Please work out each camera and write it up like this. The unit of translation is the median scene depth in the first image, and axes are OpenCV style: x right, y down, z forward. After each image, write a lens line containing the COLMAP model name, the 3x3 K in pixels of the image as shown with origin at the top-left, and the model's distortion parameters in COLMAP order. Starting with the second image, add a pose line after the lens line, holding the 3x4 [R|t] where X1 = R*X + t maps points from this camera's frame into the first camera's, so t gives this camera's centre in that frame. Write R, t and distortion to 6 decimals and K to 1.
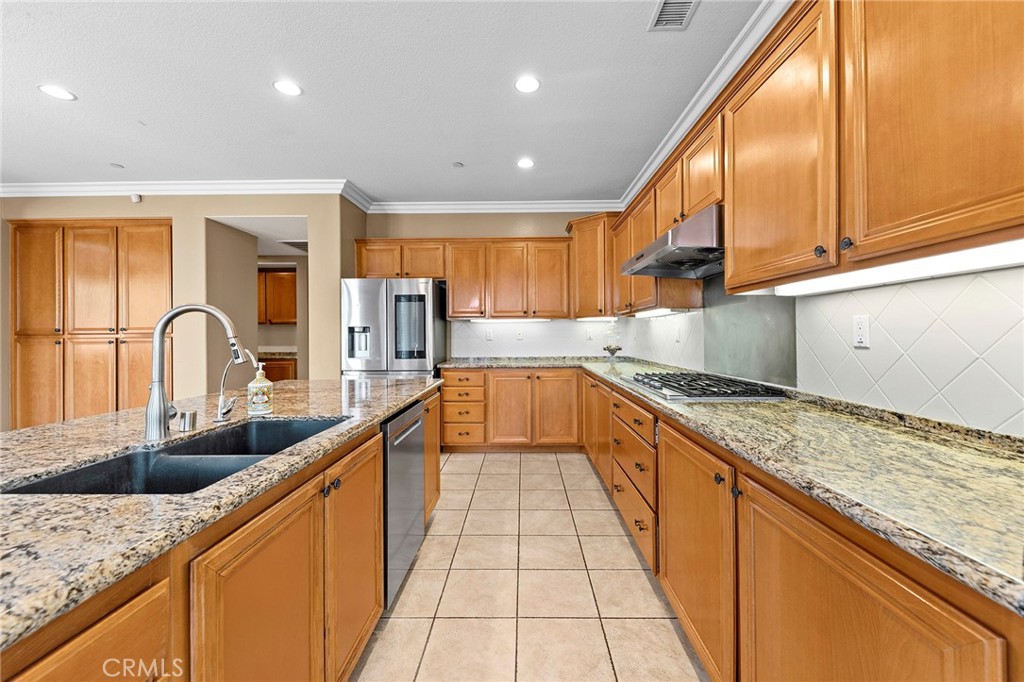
lens RADIAL K [[407.1, 0, 530.2], [0, 407.1, 330.4], [0, 0, 1]] dist [0.014960, 0.000311]
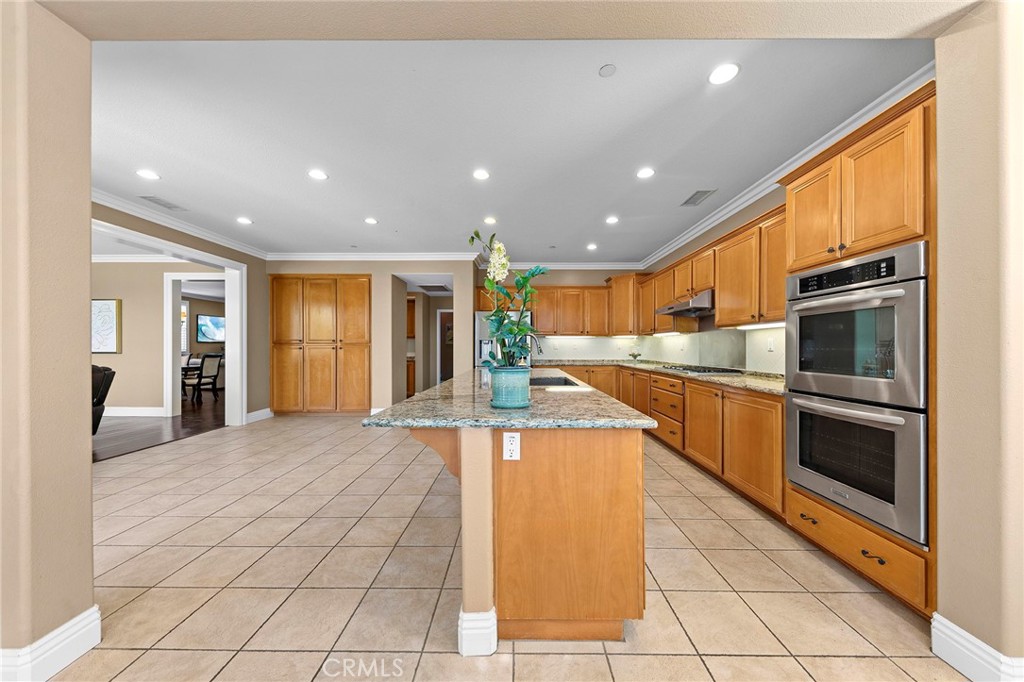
lens RADIAL K [[353.0, 0, 517.0], [0, 353.0, 345.6], [0, 0, 1]] dist [0.011641, -0.002756]
pose [[0.999913, 0.008390, -0.010175, -0.270705], [-0.008322, 0.999943, 0.006691, 0.002323], [0.010231, -0.006606, 0.999926, -0.441941]]
